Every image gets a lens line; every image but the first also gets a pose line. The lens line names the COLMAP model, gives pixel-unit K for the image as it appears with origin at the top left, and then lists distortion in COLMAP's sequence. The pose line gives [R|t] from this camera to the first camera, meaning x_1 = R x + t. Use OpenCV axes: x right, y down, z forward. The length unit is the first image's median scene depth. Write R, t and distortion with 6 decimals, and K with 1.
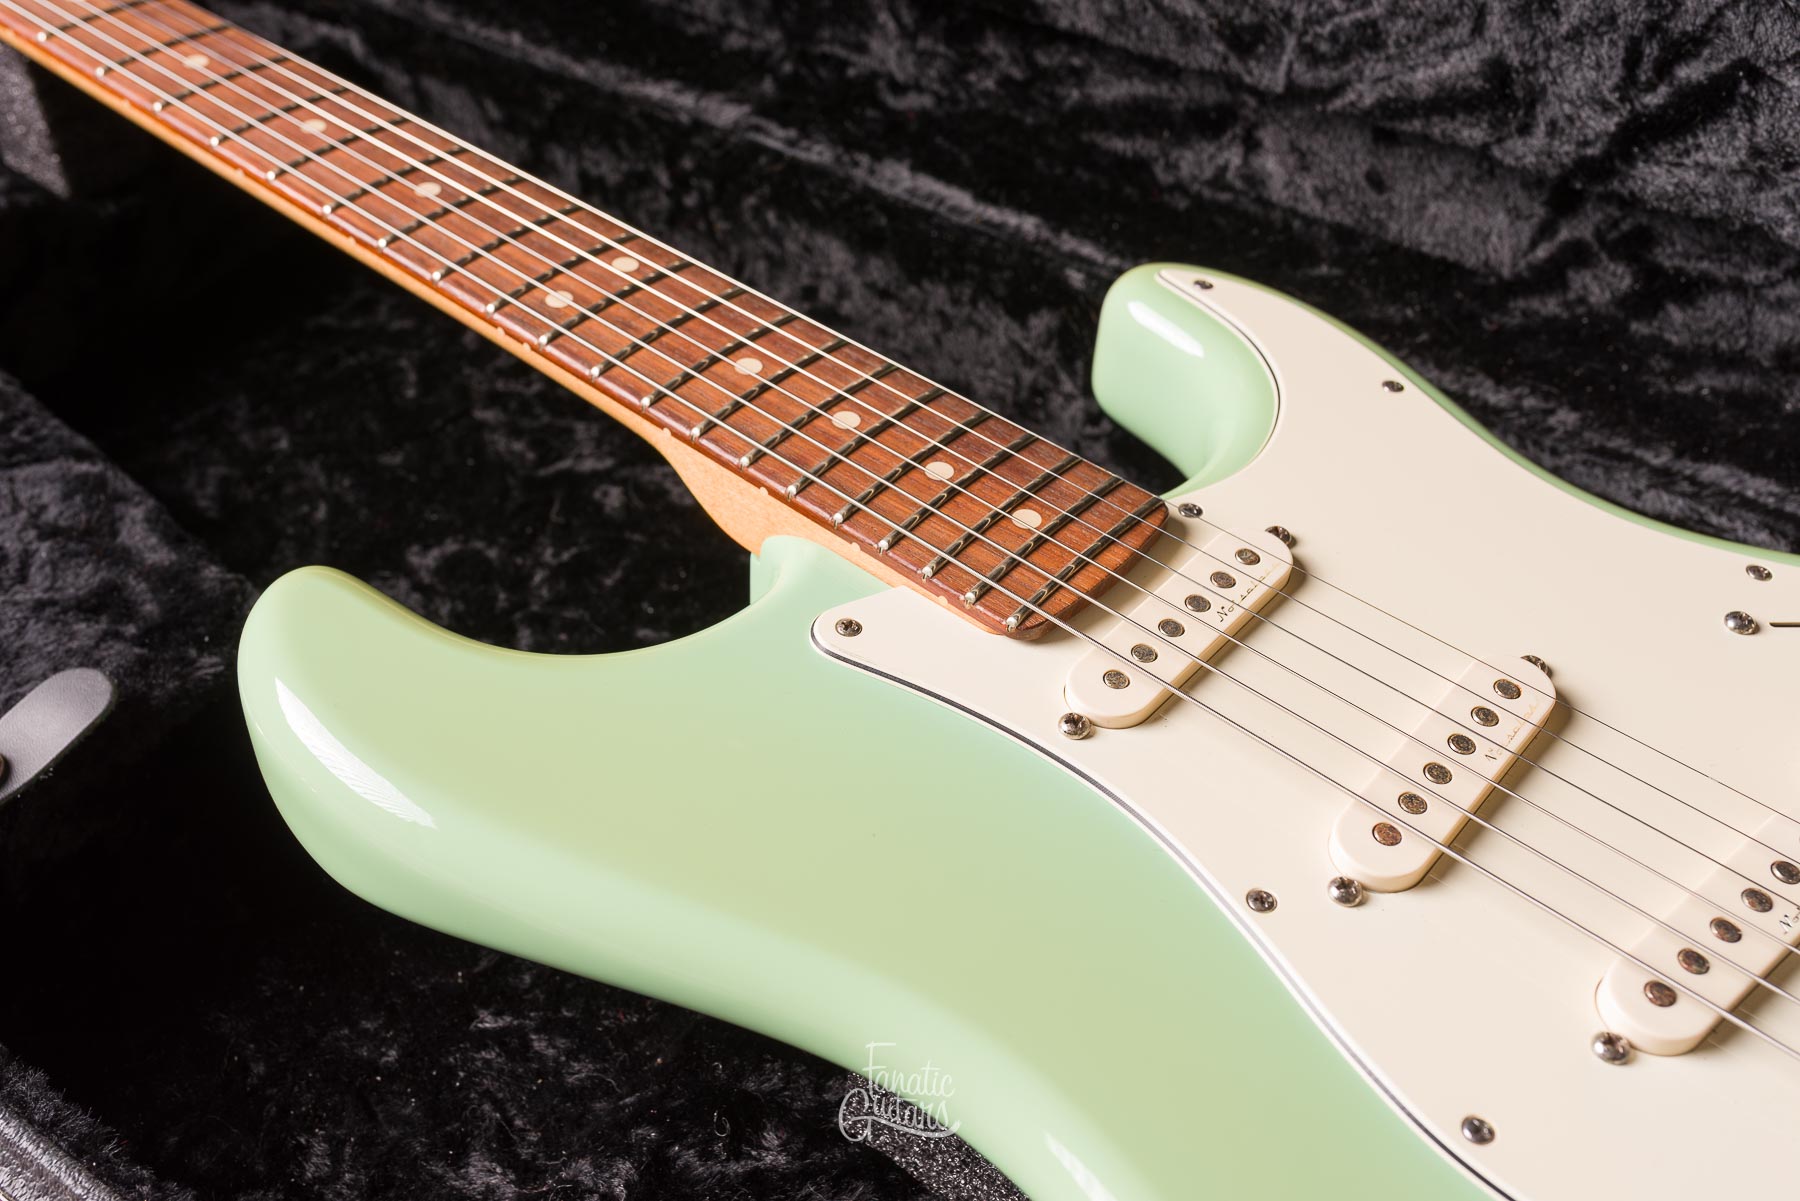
lens RADIAL K [[1783.0, 0, 900.1], [0, 1783.0, 601.2], [0, 0, 1]] dist [0.002875, -0.004389]
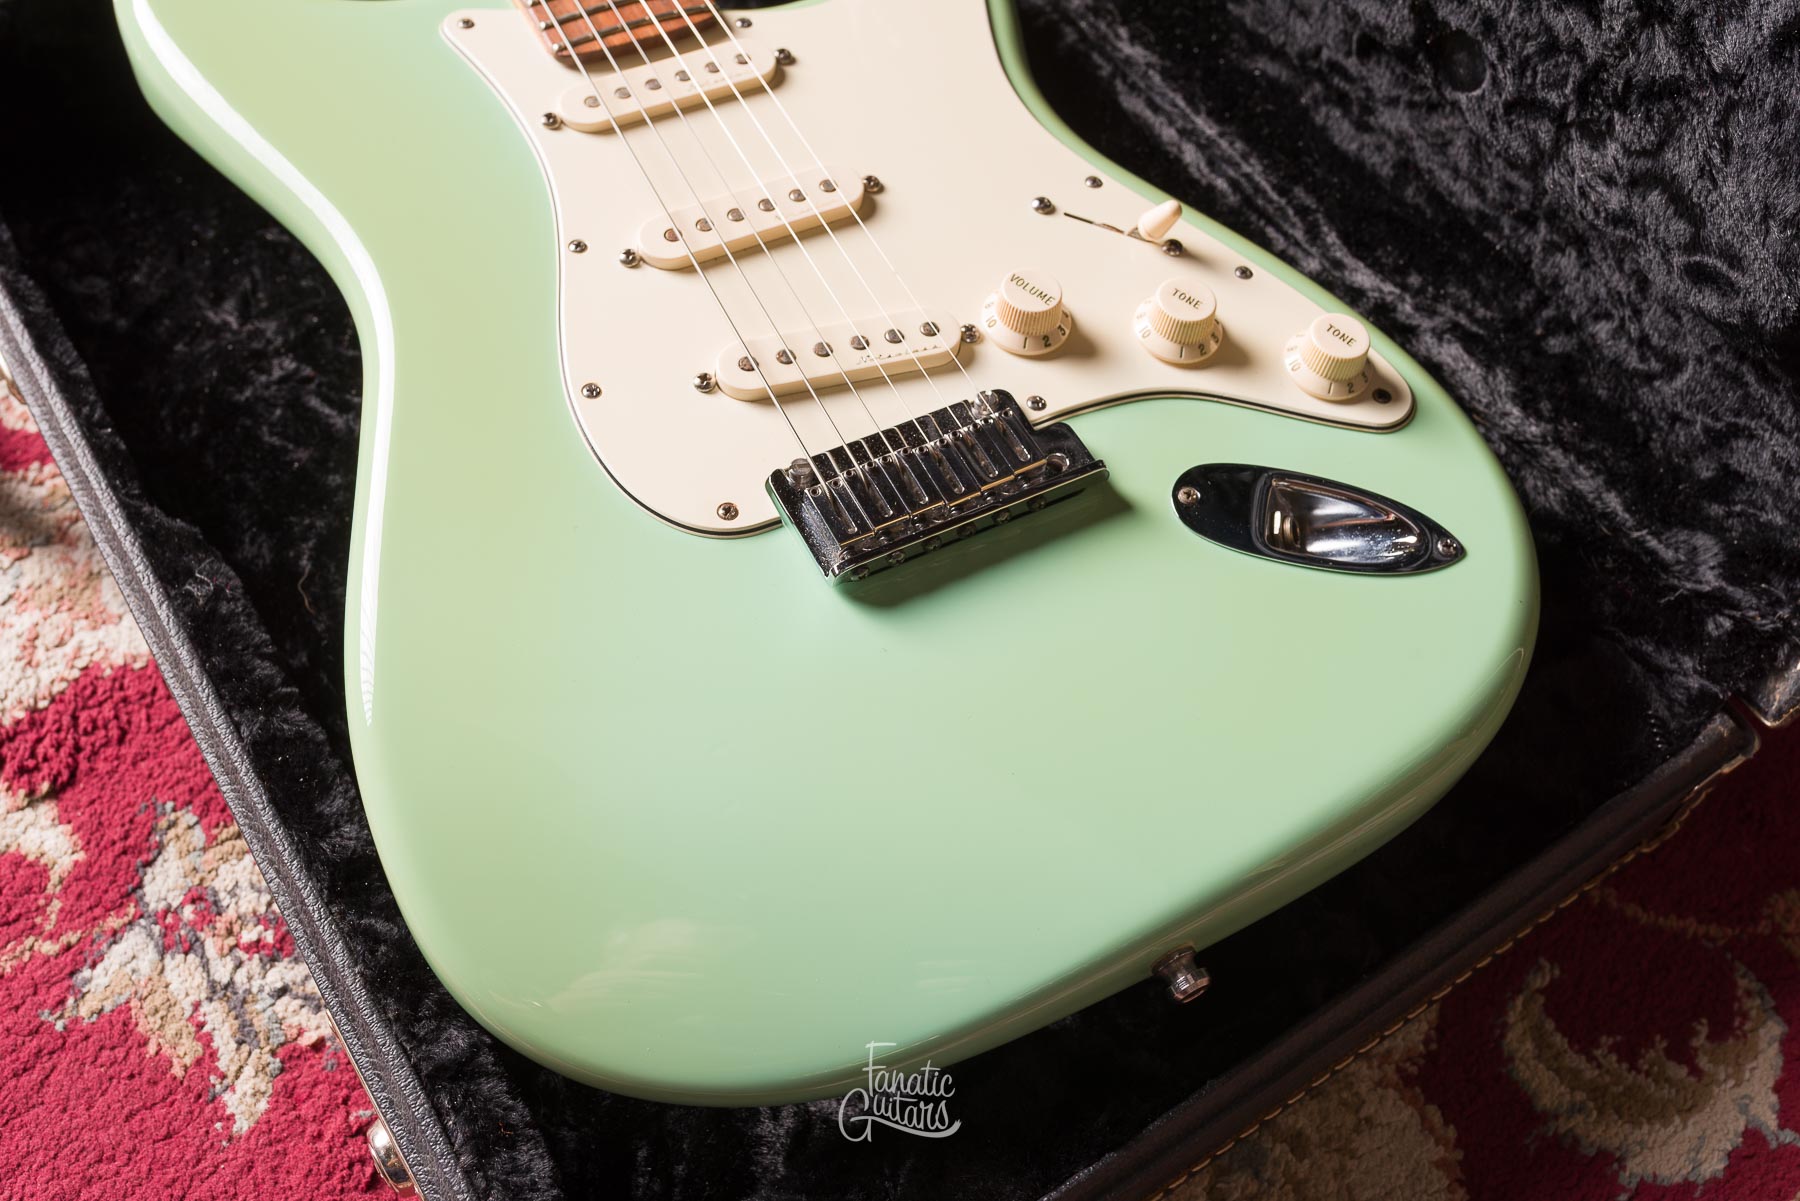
lens RADIAL K [[1752.2, 0, 900.9], [0, 1752.2, 599.5], [0, 0, 1]] dist [0.006899, -0.015860]
pose [[0.923094, 0.341699, -0.176461, 0.538735], [-0.291551, 0.921018, 0.258310, -0.019687], [0.250788, -0.186997, 0.949809, -0.302590]]
